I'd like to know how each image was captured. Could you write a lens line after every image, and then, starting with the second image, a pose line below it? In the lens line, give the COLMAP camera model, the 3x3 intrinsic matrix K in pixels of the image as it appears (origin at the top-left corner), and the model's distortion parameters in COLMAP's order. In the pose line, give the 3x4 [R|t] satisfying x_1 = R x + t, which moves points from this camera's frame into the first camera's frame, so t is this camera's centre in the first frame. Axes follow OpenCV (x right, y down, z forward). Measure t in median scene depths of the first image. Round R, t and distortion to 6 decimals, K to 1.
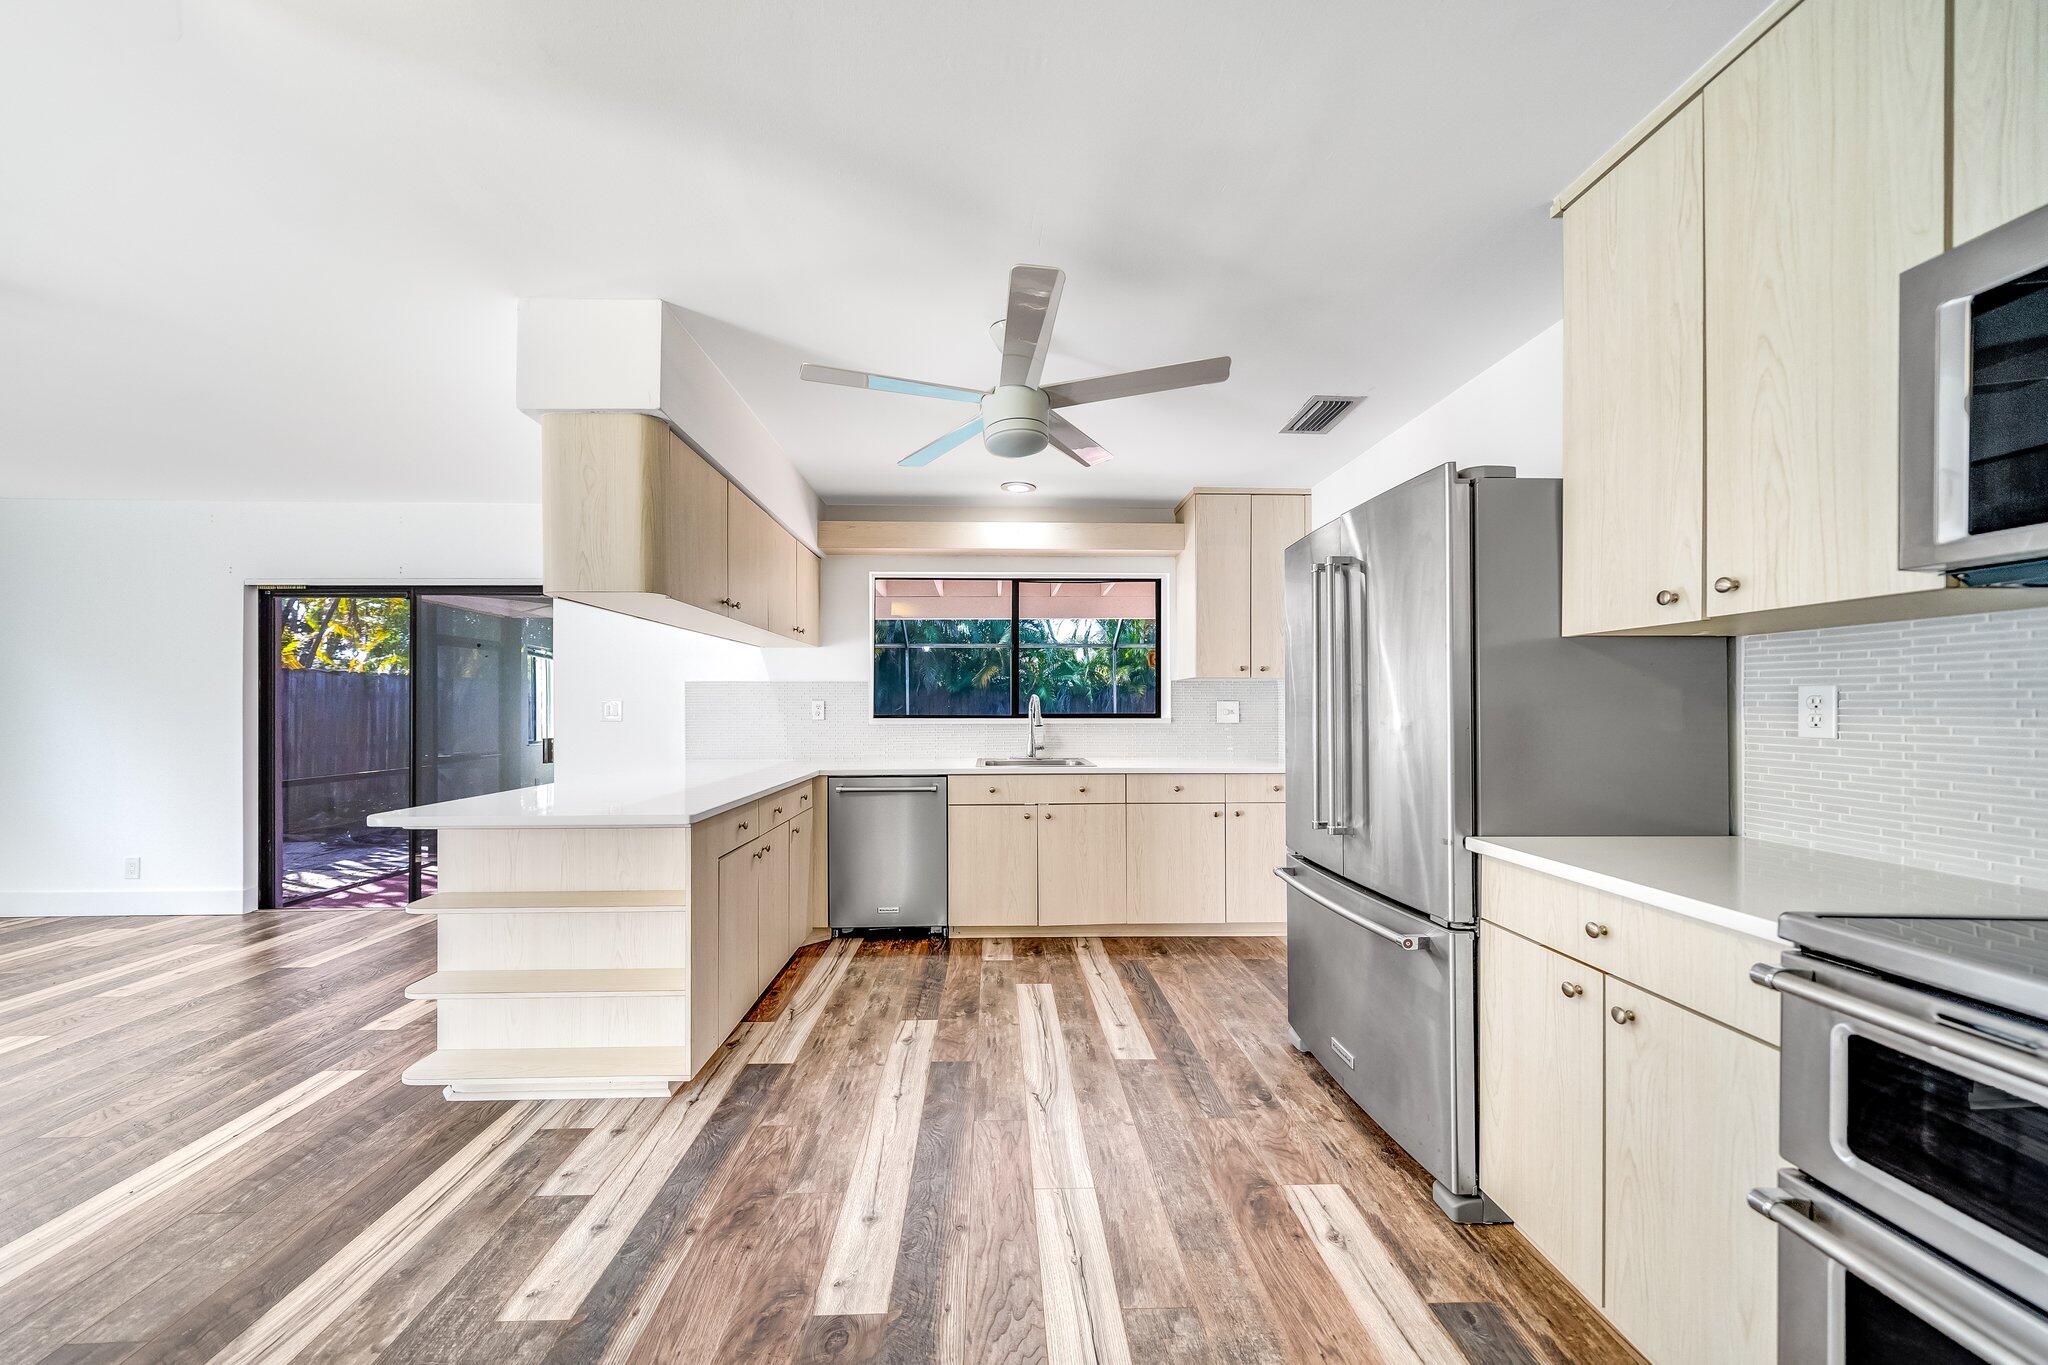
lens RADIAL K [[704.5, 0, 1026.0], [0, 704.5, 708.9], [0, 0, 1]] dist [-0.000604, -0.000314]
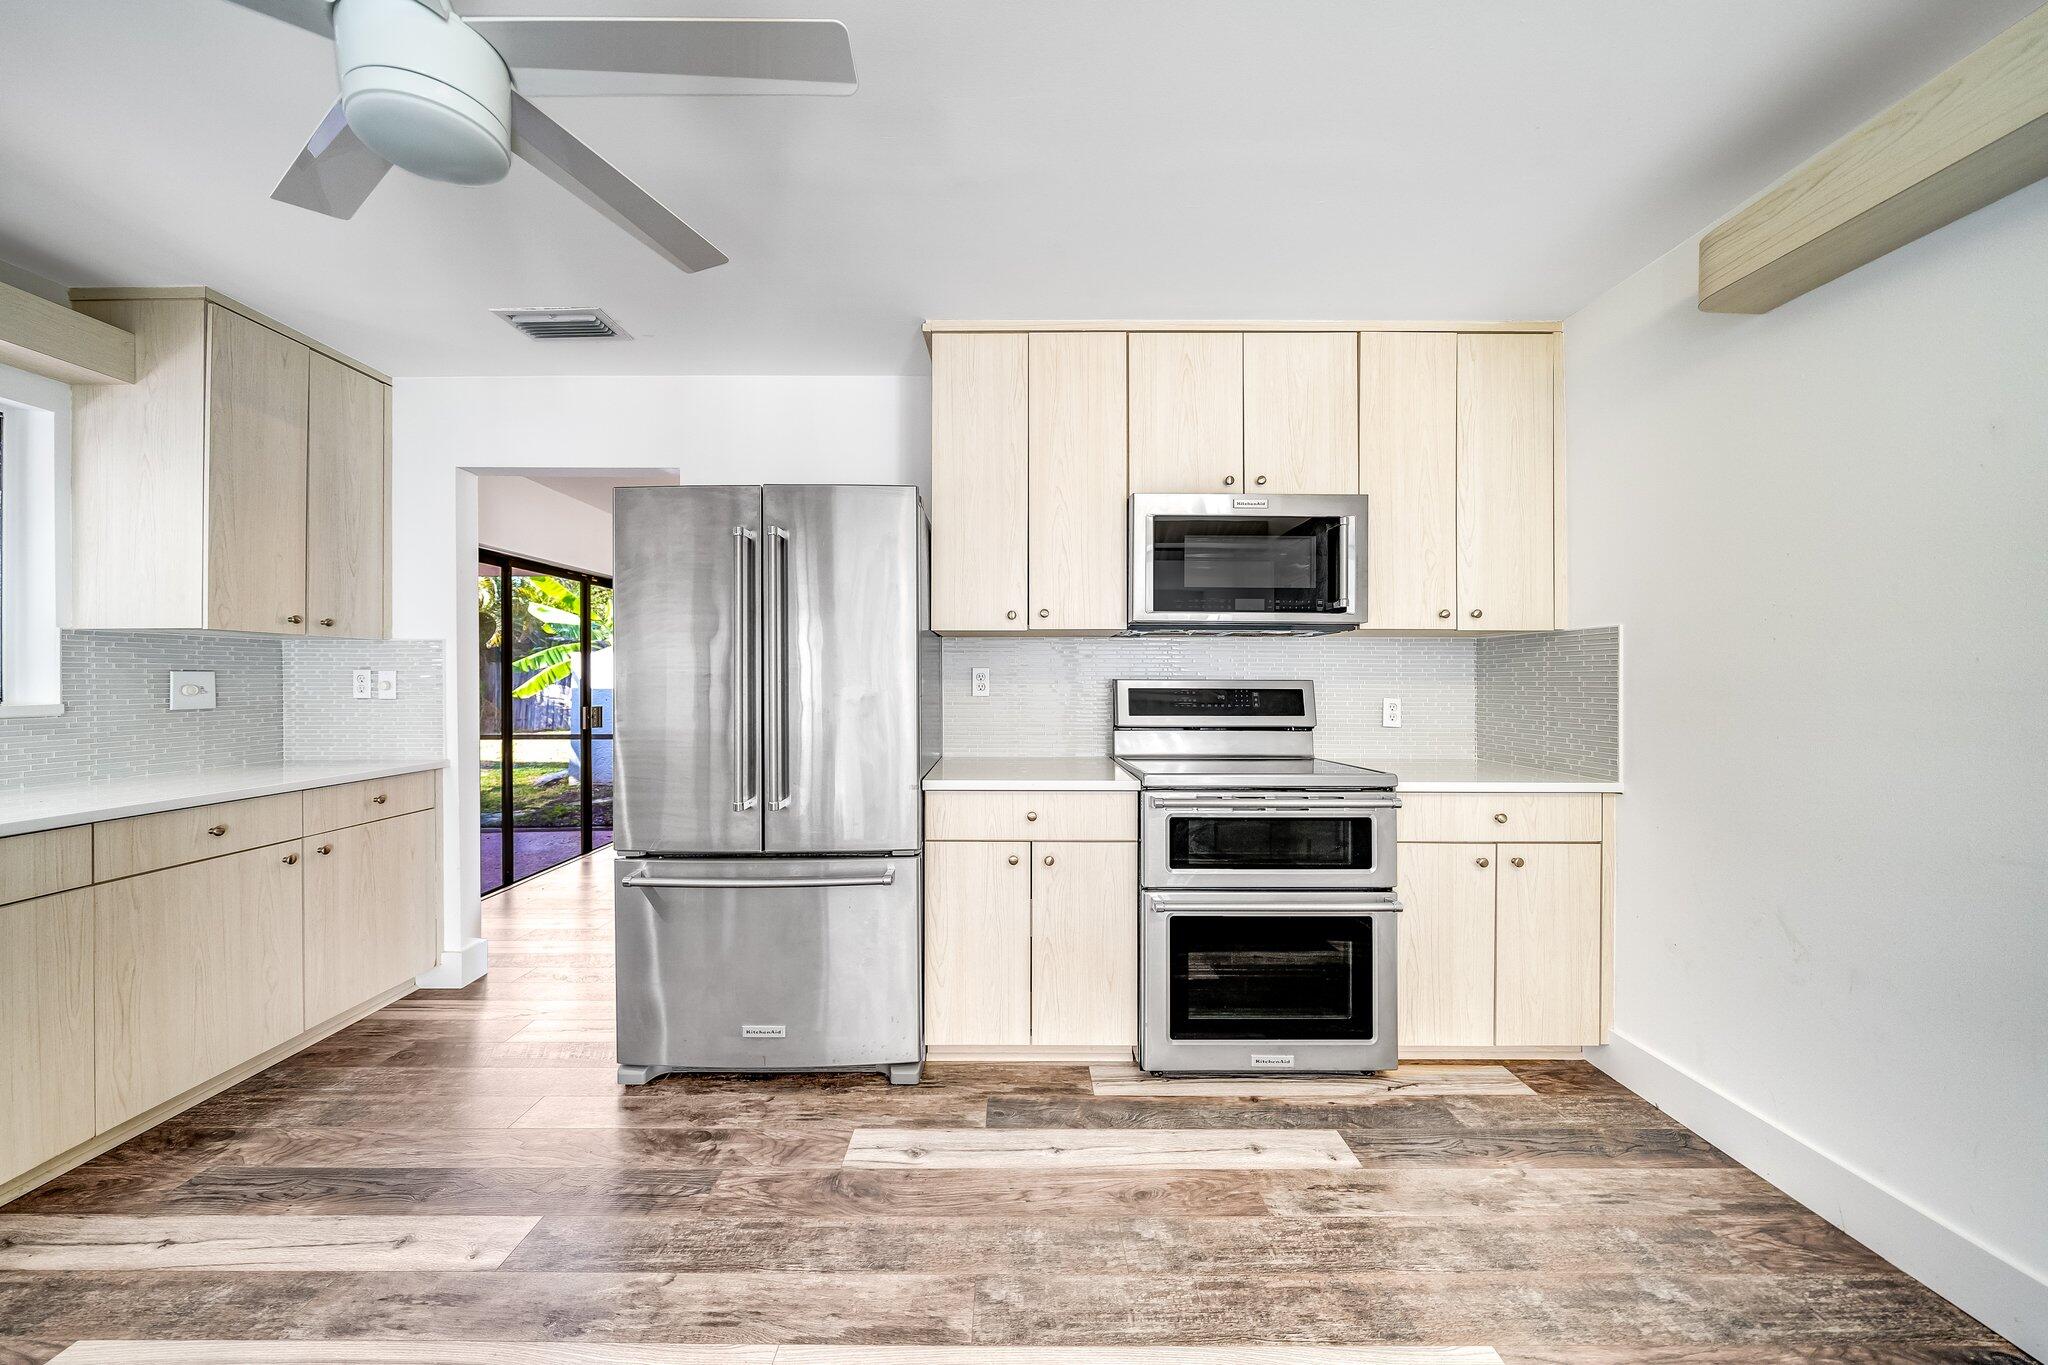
lens RADIAL K [[704.5, 0, 1003.7], [0, 704.5, 681.5], [0, 0, 1]] dist [-0.000604, -0.000314]
pose [[0.045825, -0.005751, 0.998933, -0.618372], [0.004244, 0.999976, 0.005563, -0.006523], [-0.998940, 0.003985, 0.045848, 0.738797]]
